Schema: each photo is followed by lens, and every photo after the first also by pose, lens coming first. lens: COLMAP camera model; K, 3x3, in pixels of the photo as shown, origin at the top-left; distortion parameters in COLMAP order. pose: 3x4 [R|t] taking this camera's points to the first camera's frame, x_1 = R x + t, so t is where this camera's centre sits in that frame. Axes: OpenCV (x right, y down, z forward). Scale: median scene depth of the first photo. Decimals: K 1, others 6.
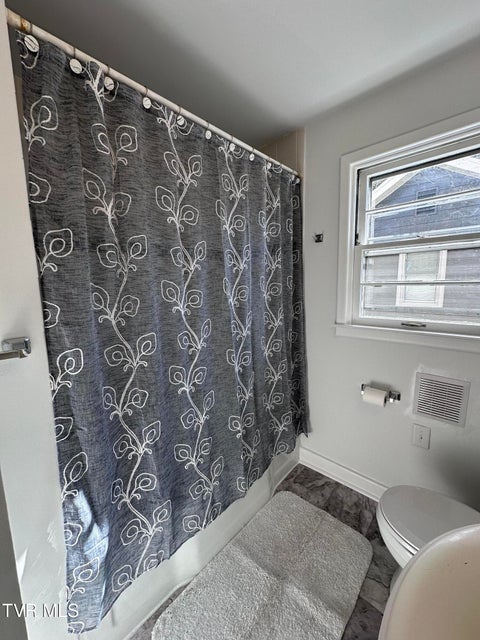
lens RADIAL K [[254.8, 0, 240.7], [0, 254.8, 321.7], [0, 0, 1]] dist [-0.011165, 0.003187]
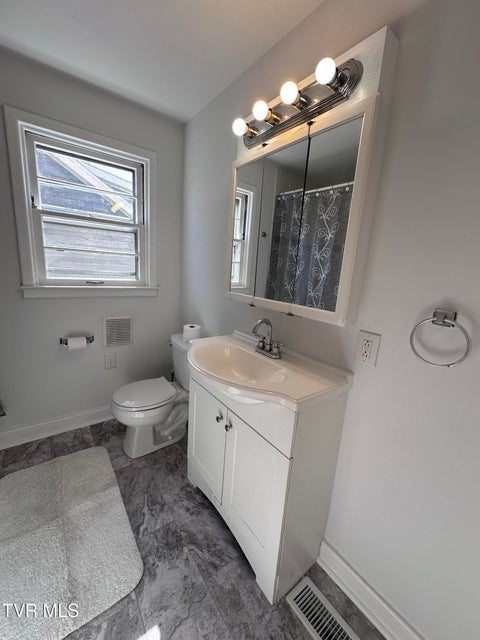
lens RADIAL K [[254.8, 0, 239.2], [0, 254.8, 319.6], [0, 0, 1]] dist [-0.011165, 0.003187]
pose [[0.204085, -0.166205, 0.964741, -0.458360], [0.066379, 0.985564, 0.155751, 0.043363], [-0.976700, 0.032252, 0.212171, -0.021138]]
